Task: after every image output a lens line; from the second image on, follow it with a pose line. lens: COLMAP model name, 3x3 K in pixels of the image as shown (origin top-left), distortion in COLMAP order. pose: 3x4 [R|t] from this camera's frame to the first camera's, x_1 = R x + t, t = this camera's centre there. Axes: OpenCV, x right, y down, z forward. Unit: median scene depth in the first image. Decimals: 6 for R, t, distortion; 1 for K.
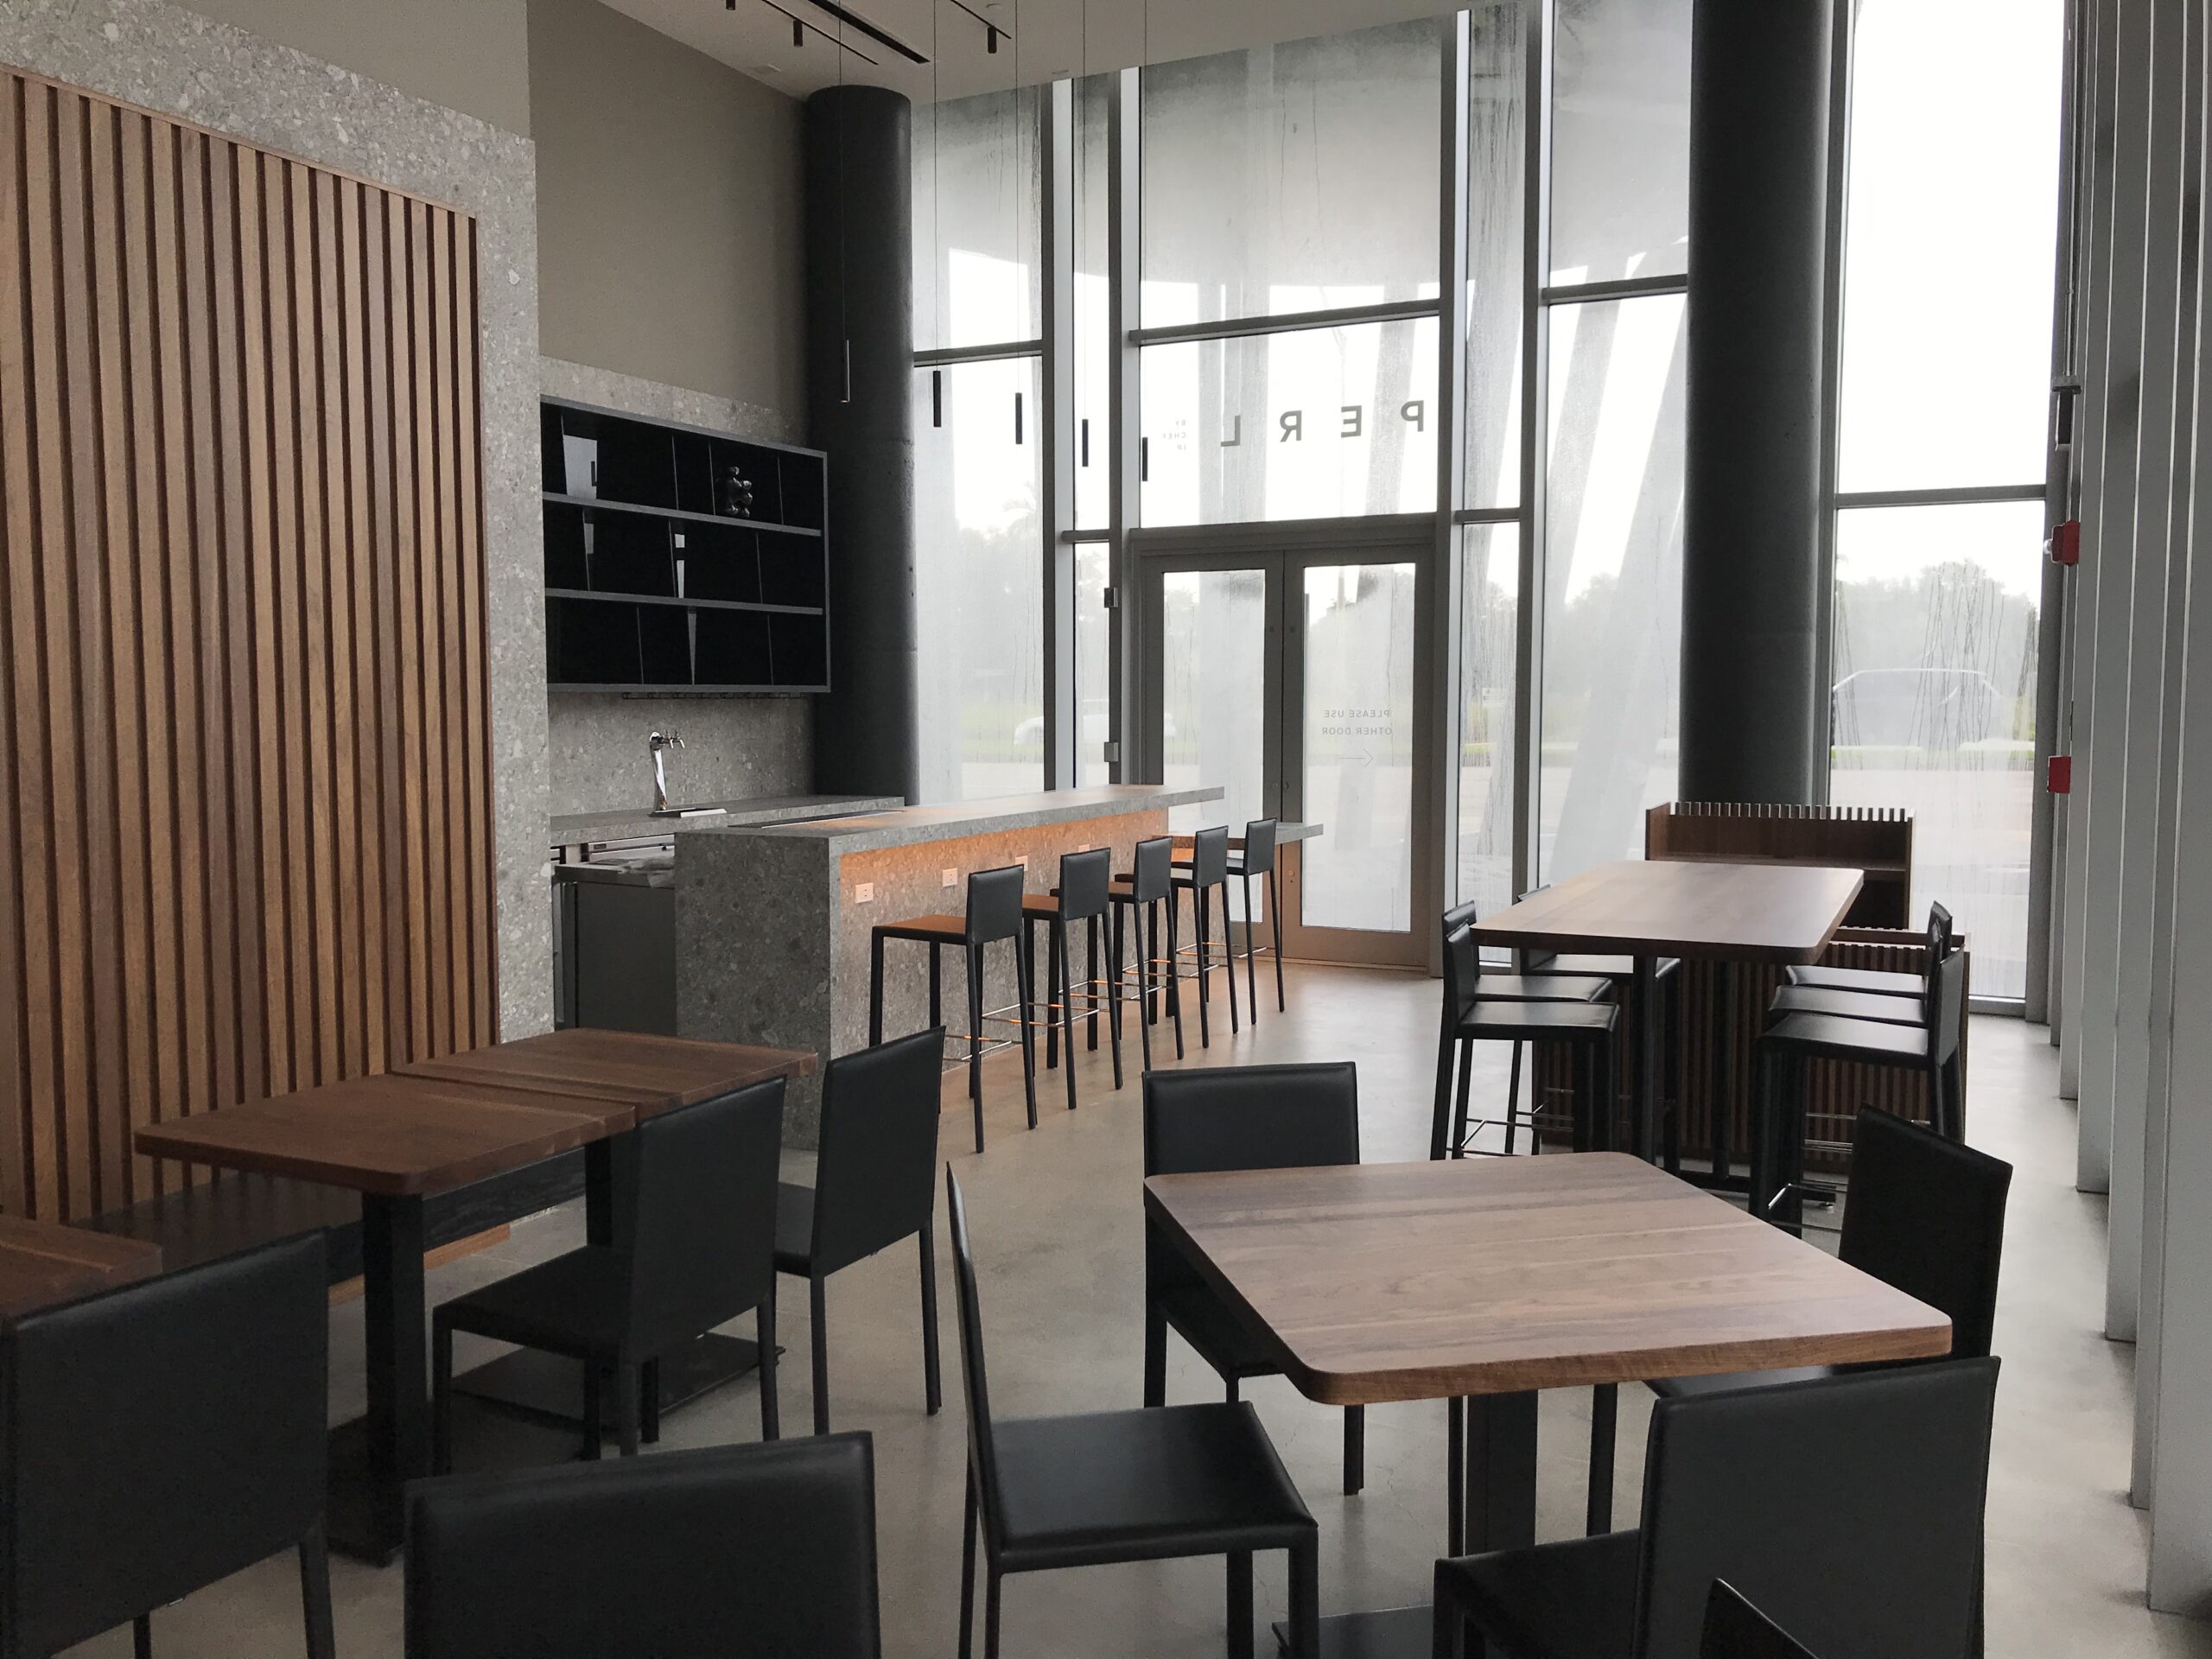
lens RADIAL K [[1793.2, 0, 1106.0], [0, 1793.2, 829.5], [0, 0, 1]] dist [0.035778, -0.047852]
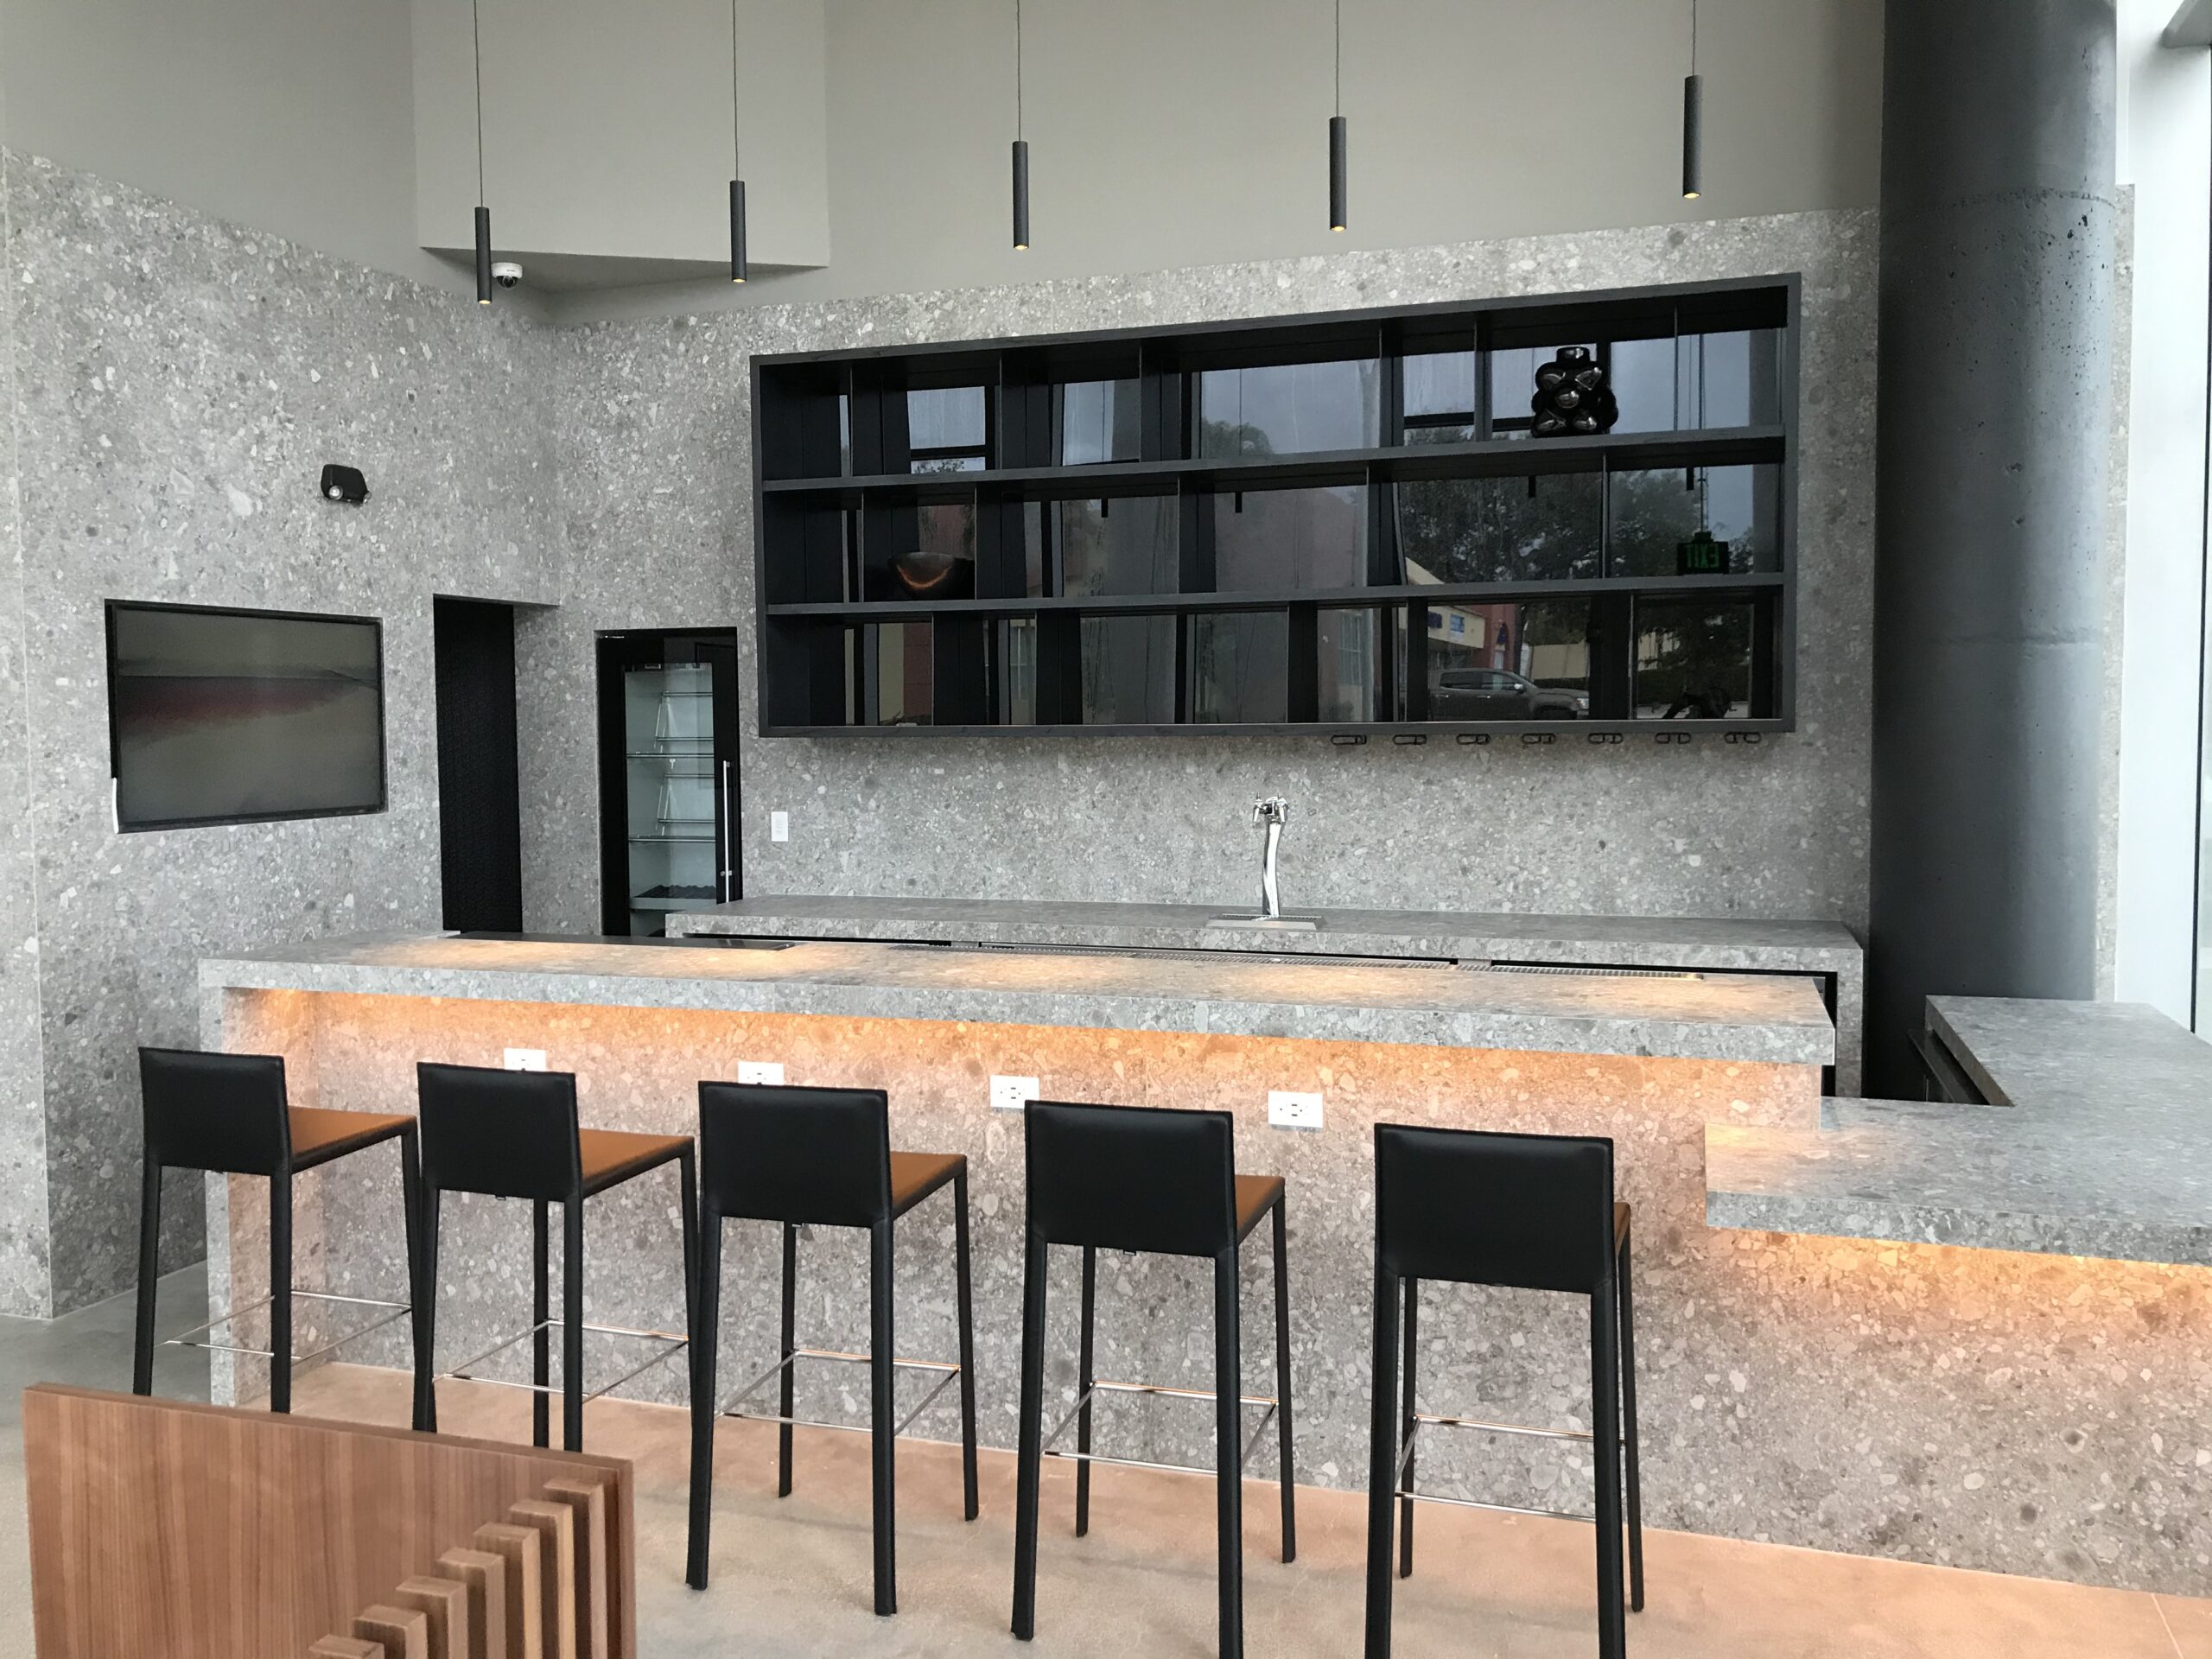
lens RADIAL K [[1820.0, 0, 1063.1], [0, 1820.0, 827.8], [0, 0, 1]] dist [0.189257, -0.696445]
pose [[0.144744, 0.060600, -0.987612, 0.384944], [-0.066797, 0.996444, 0.051352, -0.068458], [0.987212, 0.058537, 0.148277, 0.784494]]
